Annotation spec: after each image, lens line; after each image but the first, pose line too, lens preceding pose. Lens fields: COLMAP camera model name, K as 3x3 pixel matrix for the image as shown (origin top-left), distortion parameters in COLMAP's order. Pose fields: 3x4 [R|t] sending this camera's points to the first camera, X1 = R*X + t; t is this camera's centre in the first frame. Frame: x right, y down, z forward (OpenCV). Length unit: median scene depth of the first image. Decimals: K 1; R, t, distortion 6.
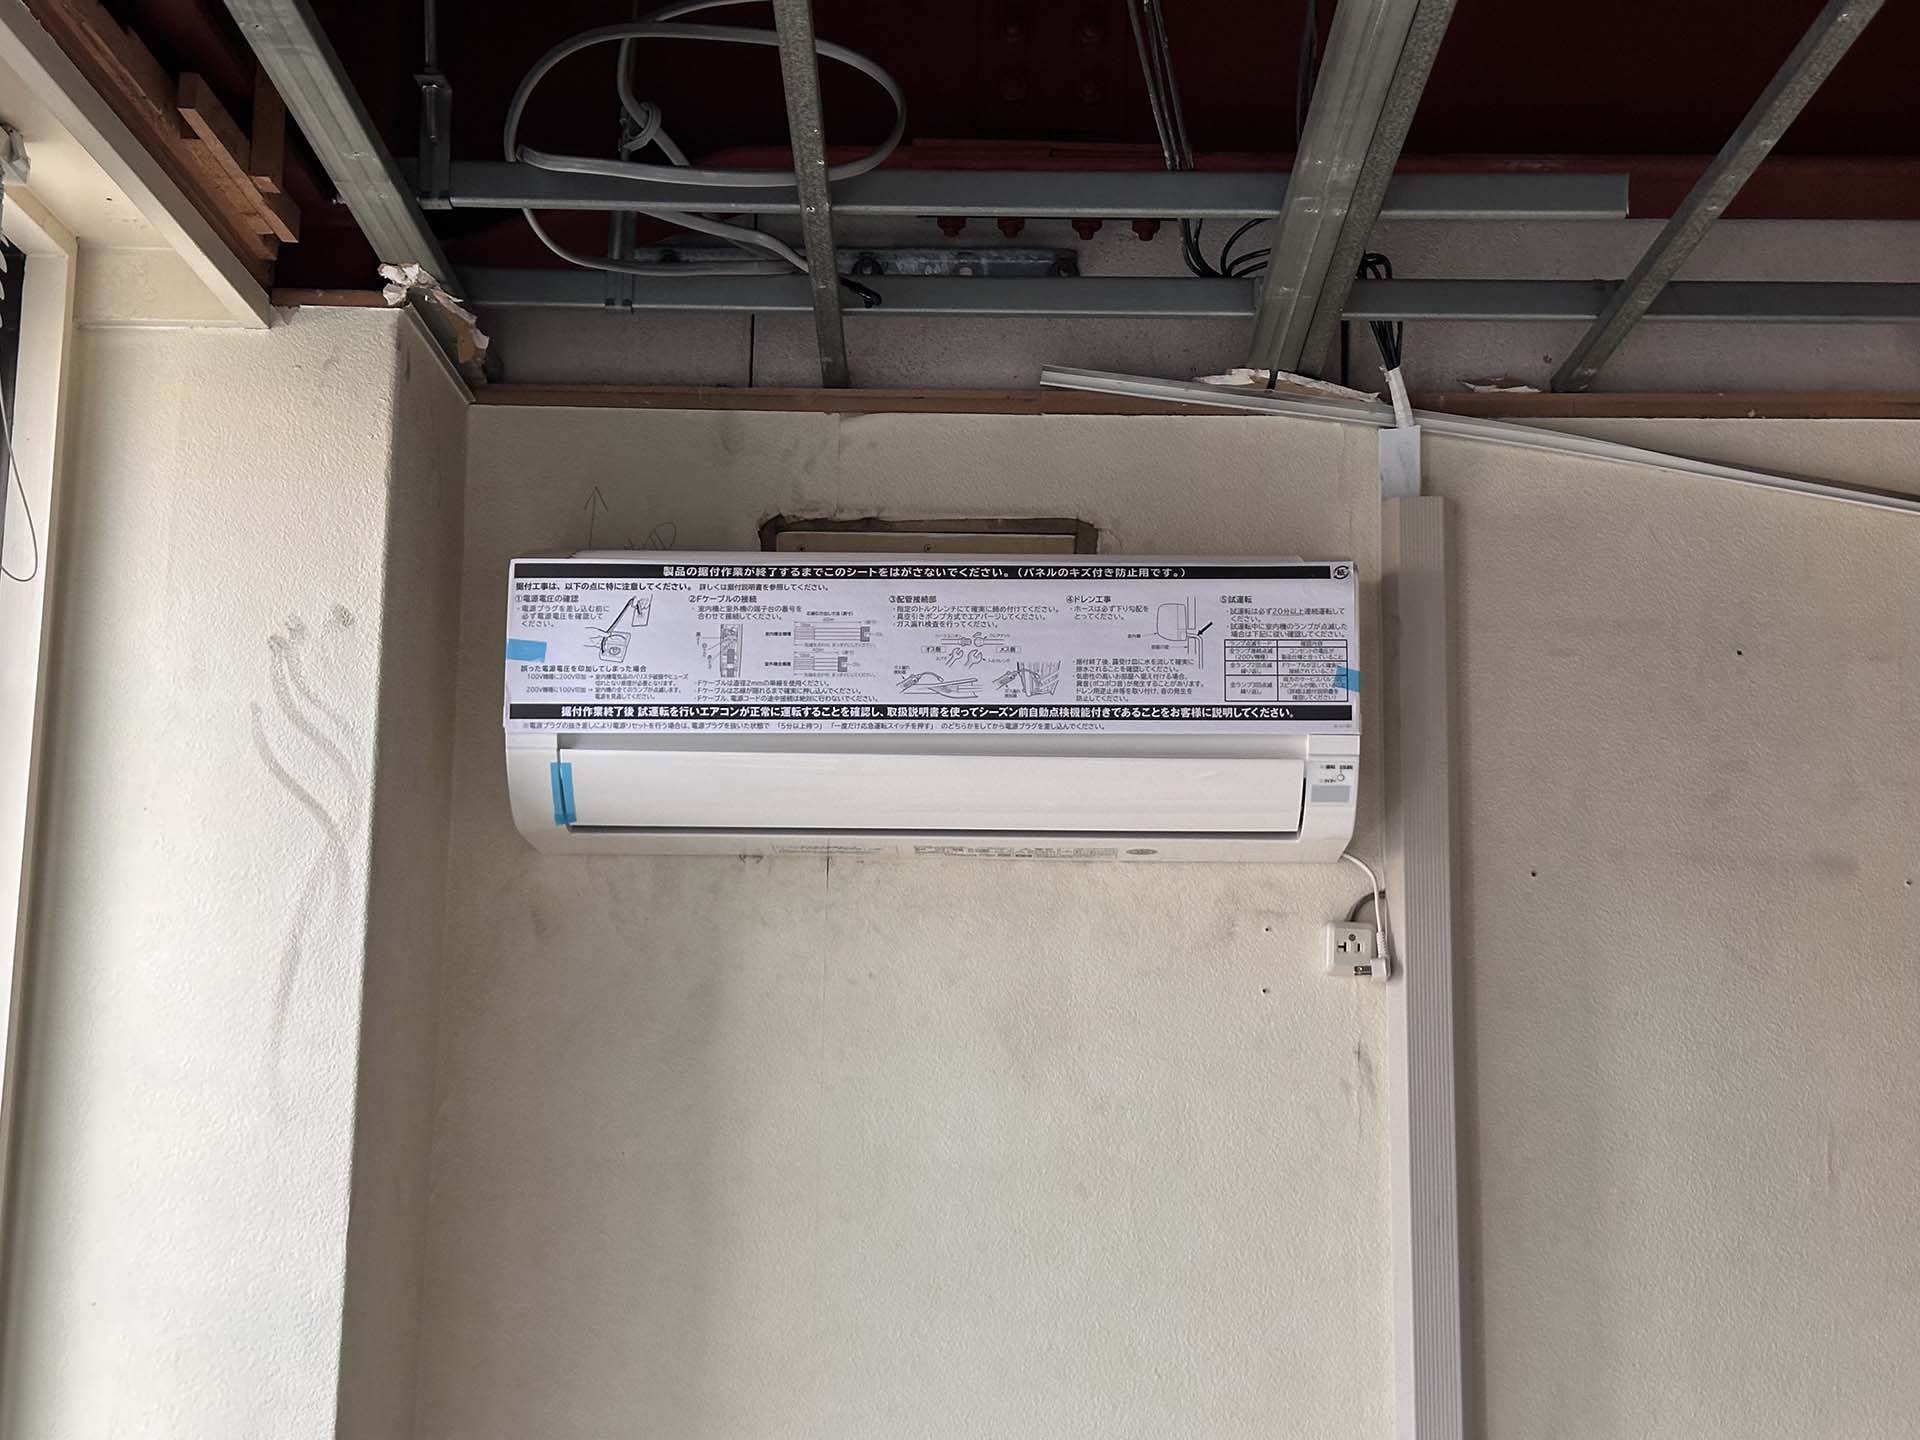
lens RADIAL K [[2664.3, 0, 960.0], [0, 2664.3, 720.0], [0, 0, 1]] dist [0.089911, -1.147522]
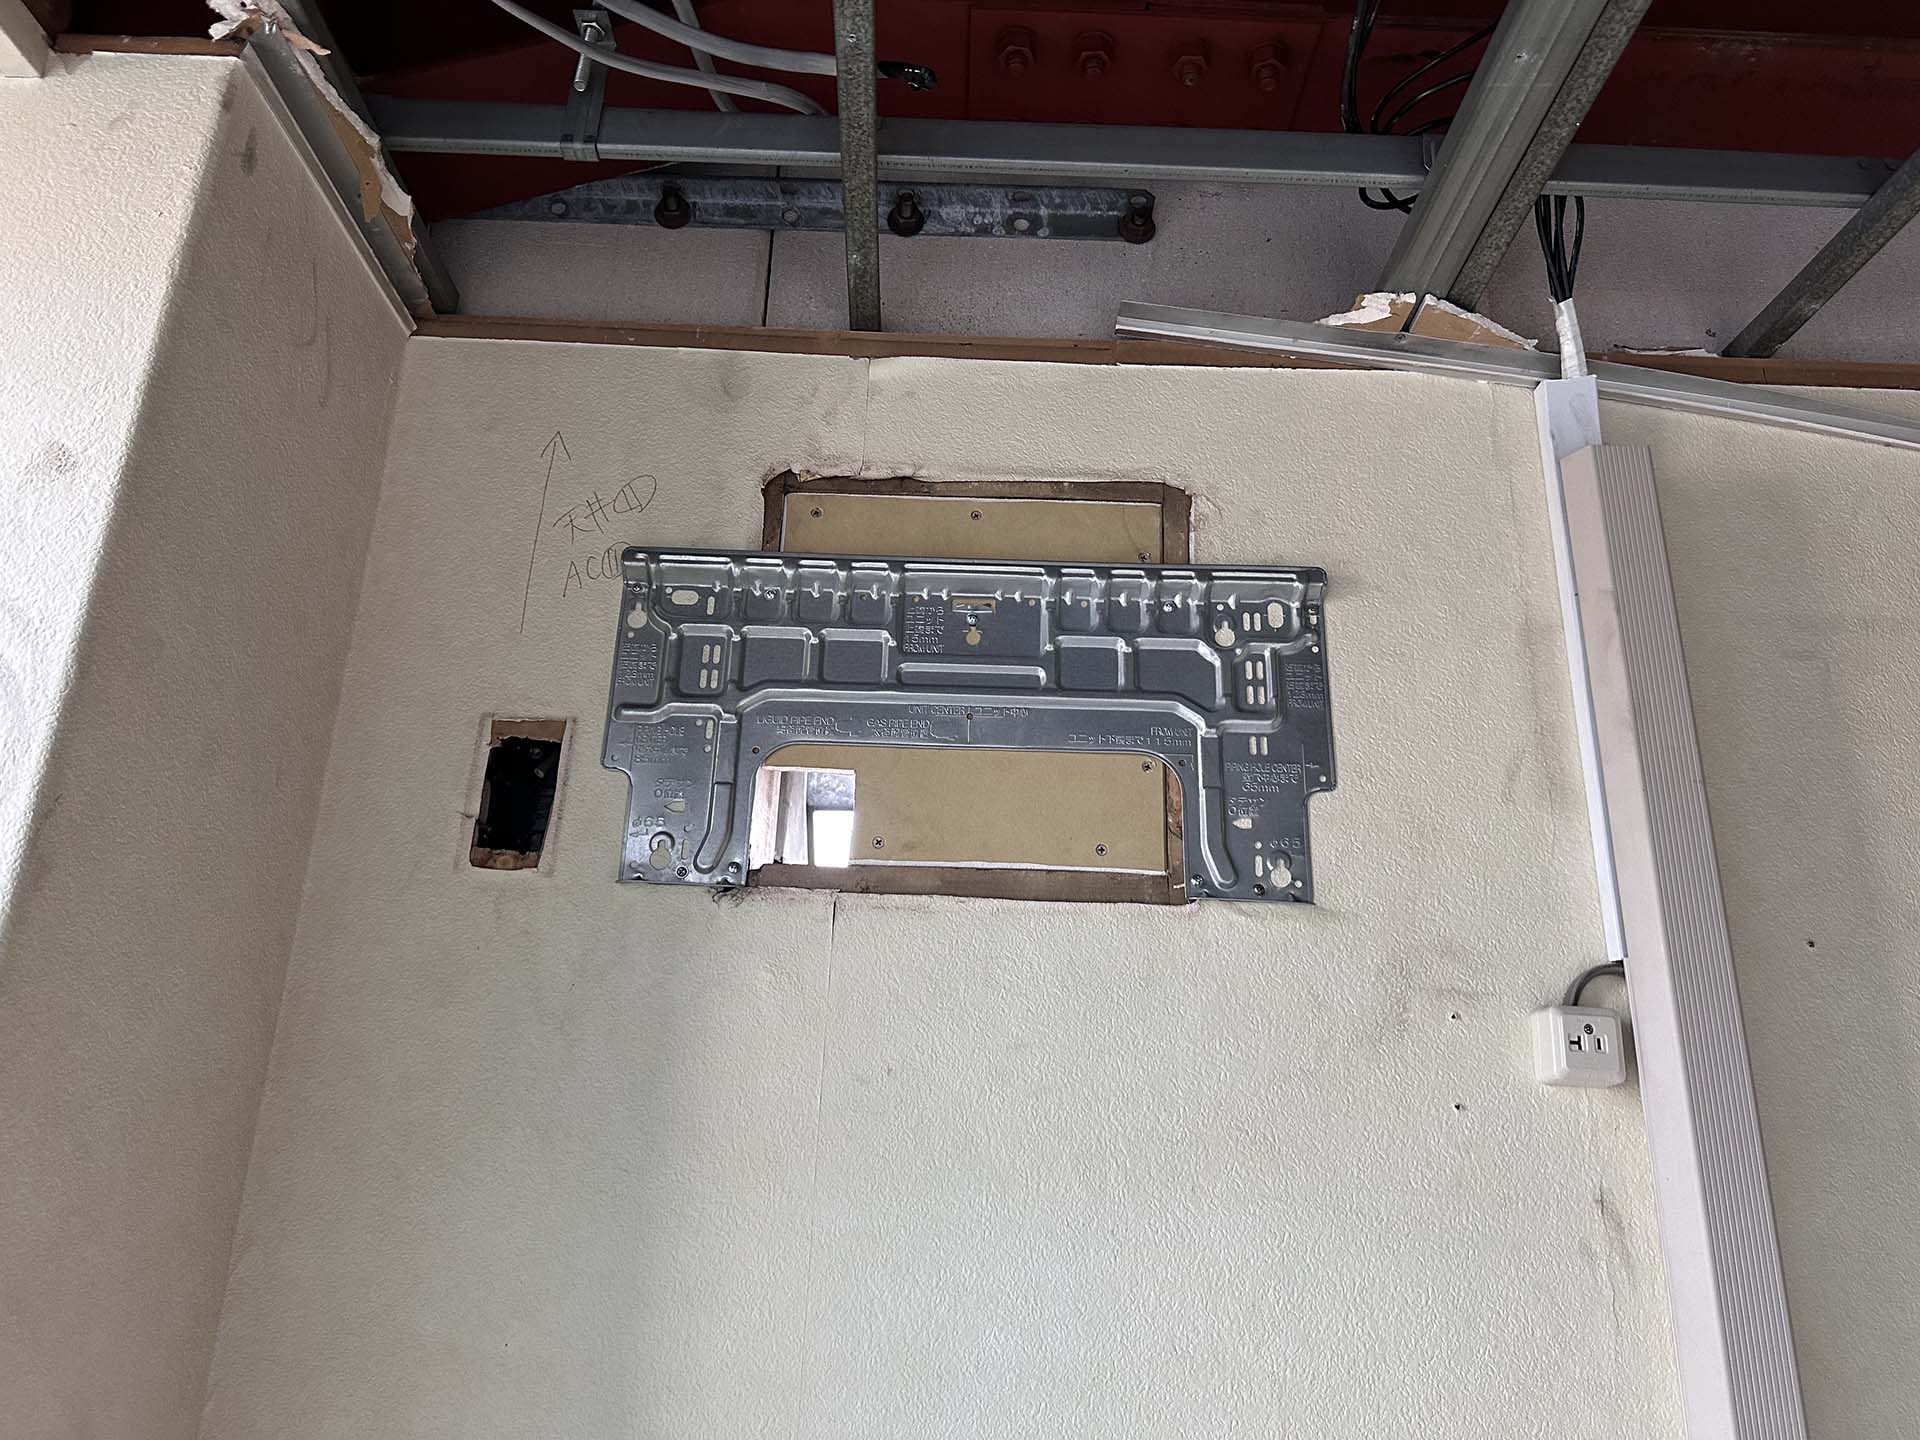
lens RADIAL K [[1356.8, 0, 952.5], [0, 1356.8, 706.6], [0, 0, 1]] dist [0.055401, -0.100414]
pose [[0.999488, 0.023439, 0.021782, -0.026556], [-0.019476, 0.985753, -0.167067, 0.059122], [-0.025388, 0.166557, 0.985705, 0.615420]]
